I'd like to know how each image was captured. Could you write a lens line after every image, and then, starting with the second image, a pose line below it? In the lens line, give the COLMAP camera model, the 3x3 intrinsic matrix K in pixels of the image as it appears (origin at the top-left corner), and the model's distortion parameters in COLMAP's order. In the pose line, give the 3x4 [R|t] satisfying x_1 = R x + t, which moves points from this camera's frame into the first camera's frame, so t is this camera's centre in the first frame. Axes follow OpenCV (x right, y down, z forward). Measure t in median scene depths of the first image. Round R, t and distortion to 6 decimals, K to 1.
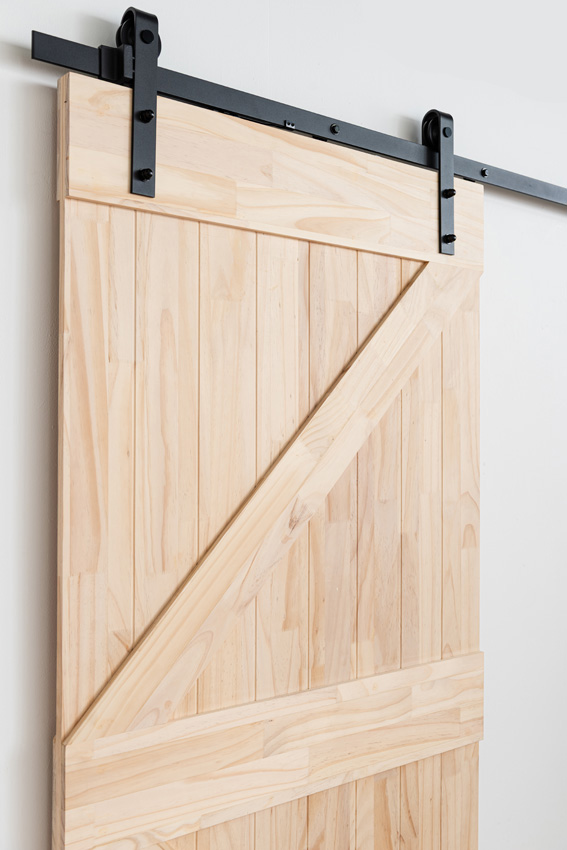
lens RADIAL K [[927.9, 0, 286.4], [0, 927.9, 425.4], [0, 0, 1]] dist [-0.004730, 0.000000]
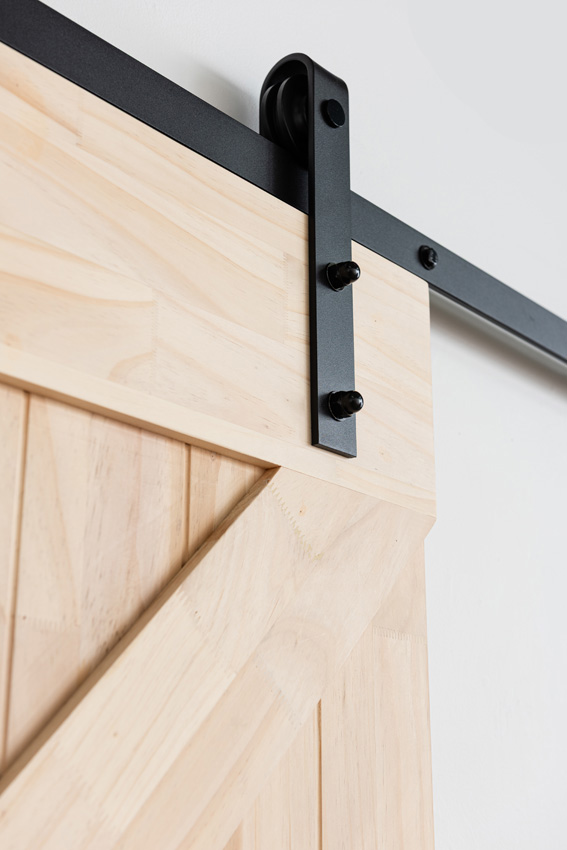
lens RADIAL K [[1293.3, 0, 284.1], [0, 1293.3, 425.2], [0, 0, 1]] dist [0.003587, 0.000000]
pose [[0.983776, 0.057965, 0.169776, 0.066910], [-0.004634, 0.954258, -0.298949, -0.050381], [-0.179339, 0.293312, 0.939045, 0.486745]]
